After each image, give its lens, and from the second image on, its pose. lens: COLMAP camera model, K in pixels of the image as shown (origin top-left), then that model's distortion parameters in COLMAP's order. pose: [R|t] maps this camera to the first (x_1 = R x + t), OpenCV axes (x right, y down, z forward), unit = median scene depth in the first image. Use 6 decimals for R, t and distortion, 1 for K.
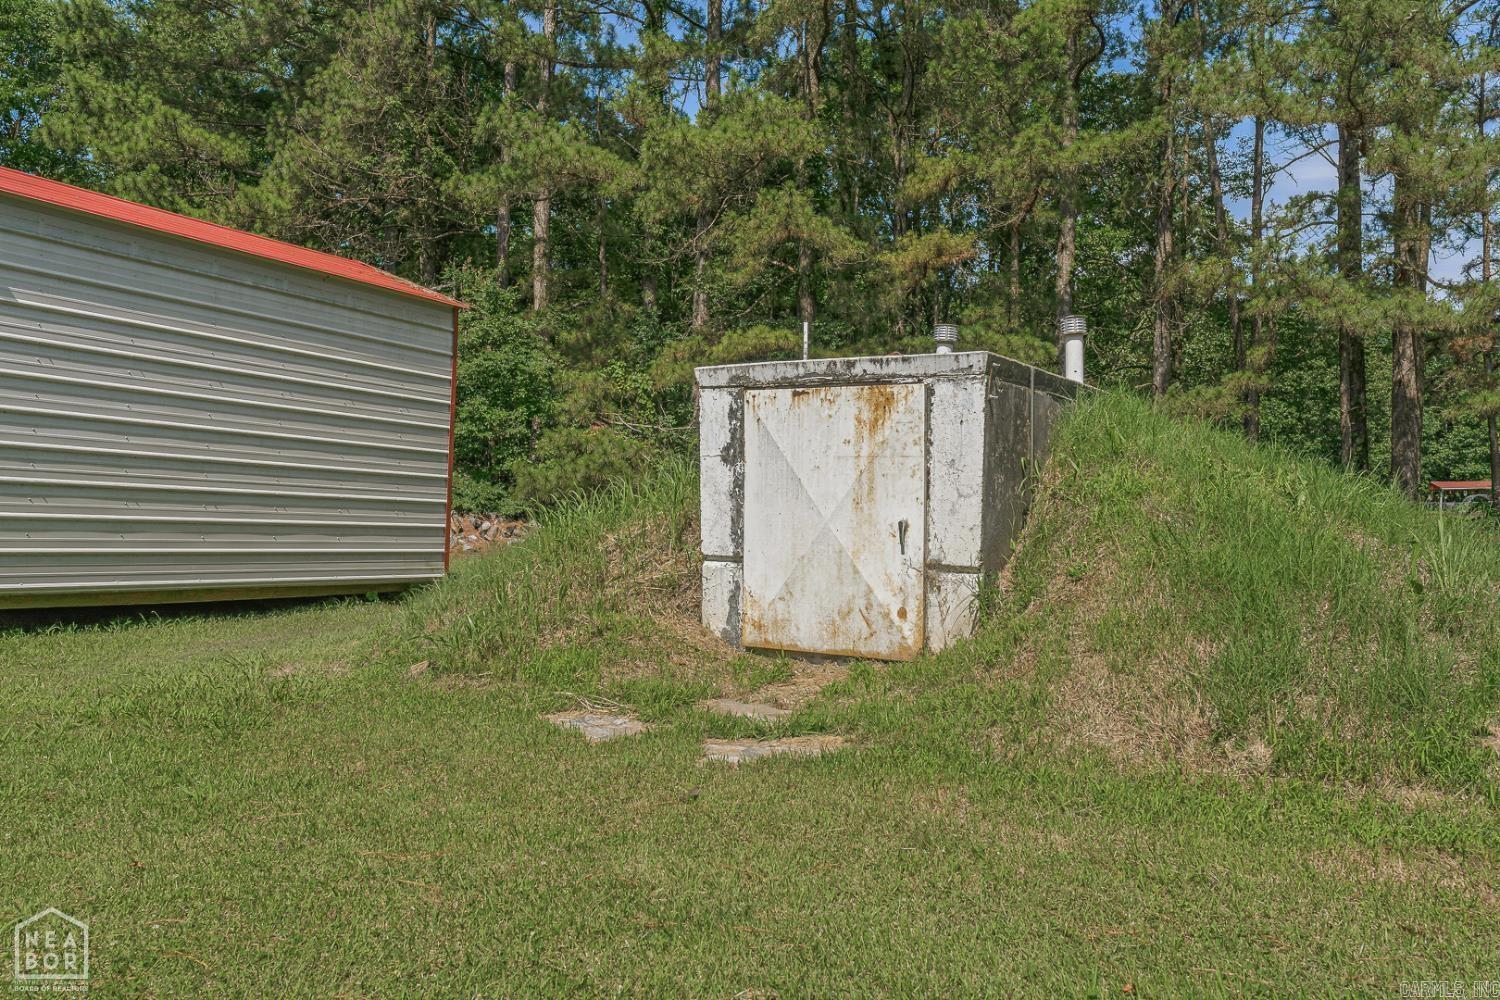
lens RADIAL K [[1130.8, 0, 754.8], [0, 1130.8, 502.4], [0, 0, 1]] dist [0.010703, 0.002227]
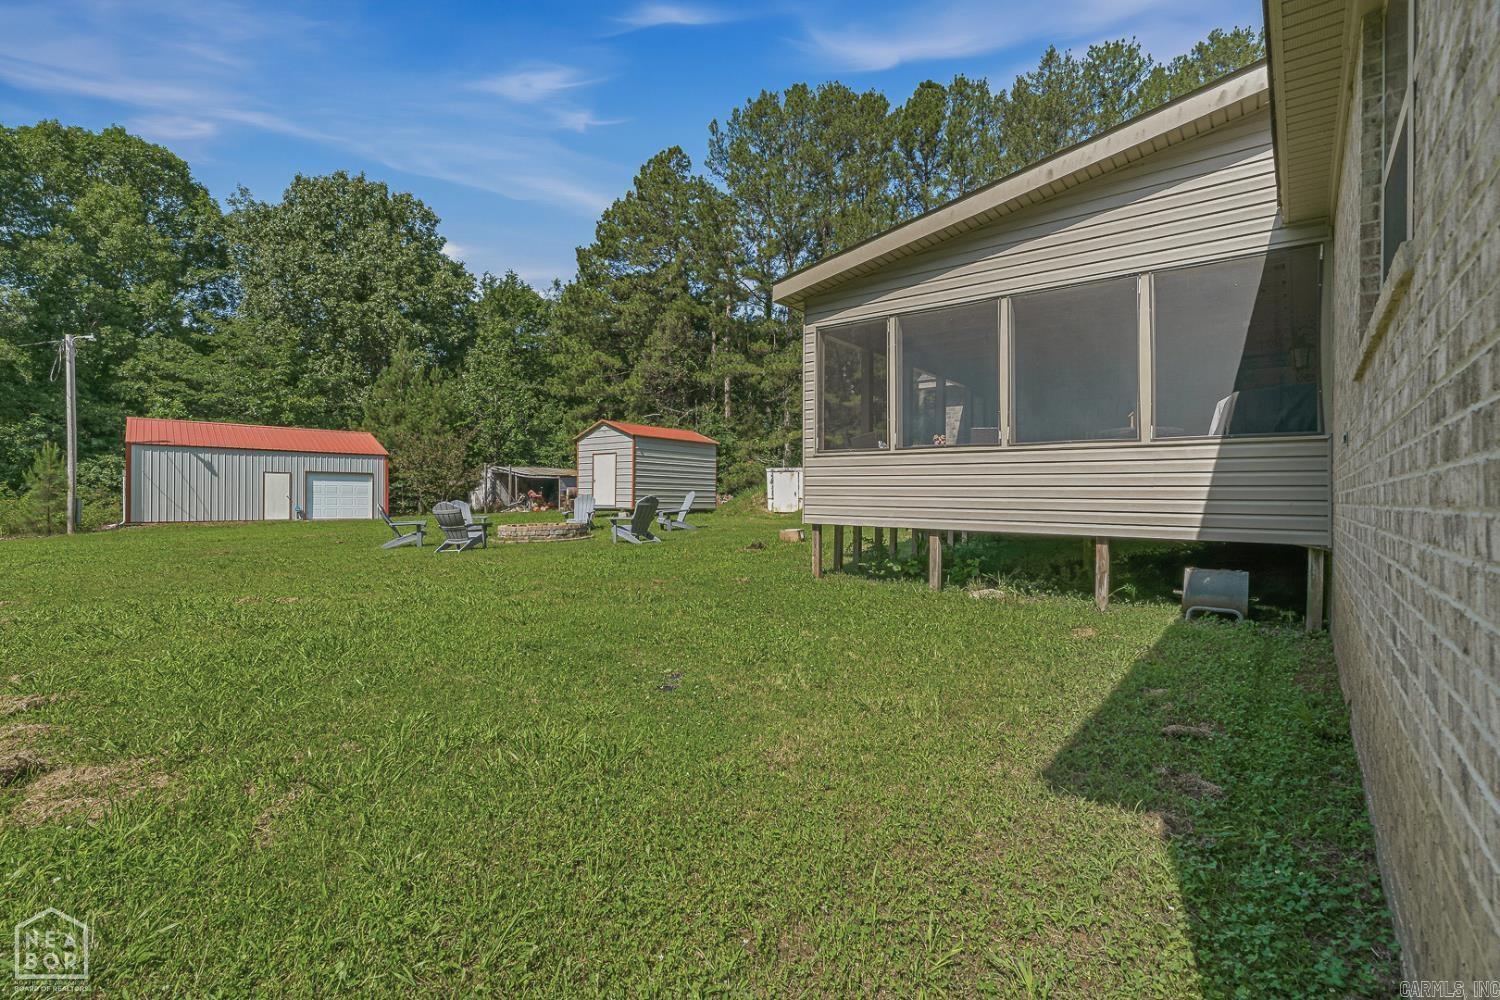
lens RADIAL K [[669.6, 0, 747.1], [0, 669.6, 497.5], [0, 0, 1]] dist [-0.000190, -0.000026]
pose [[0.989442, -0.019870, -0.143560, 0.098649], [0.022647, 0.999586, 0.017736, -0.006996], [0.143149, -0.020800, 0.989483, -0.708375]]
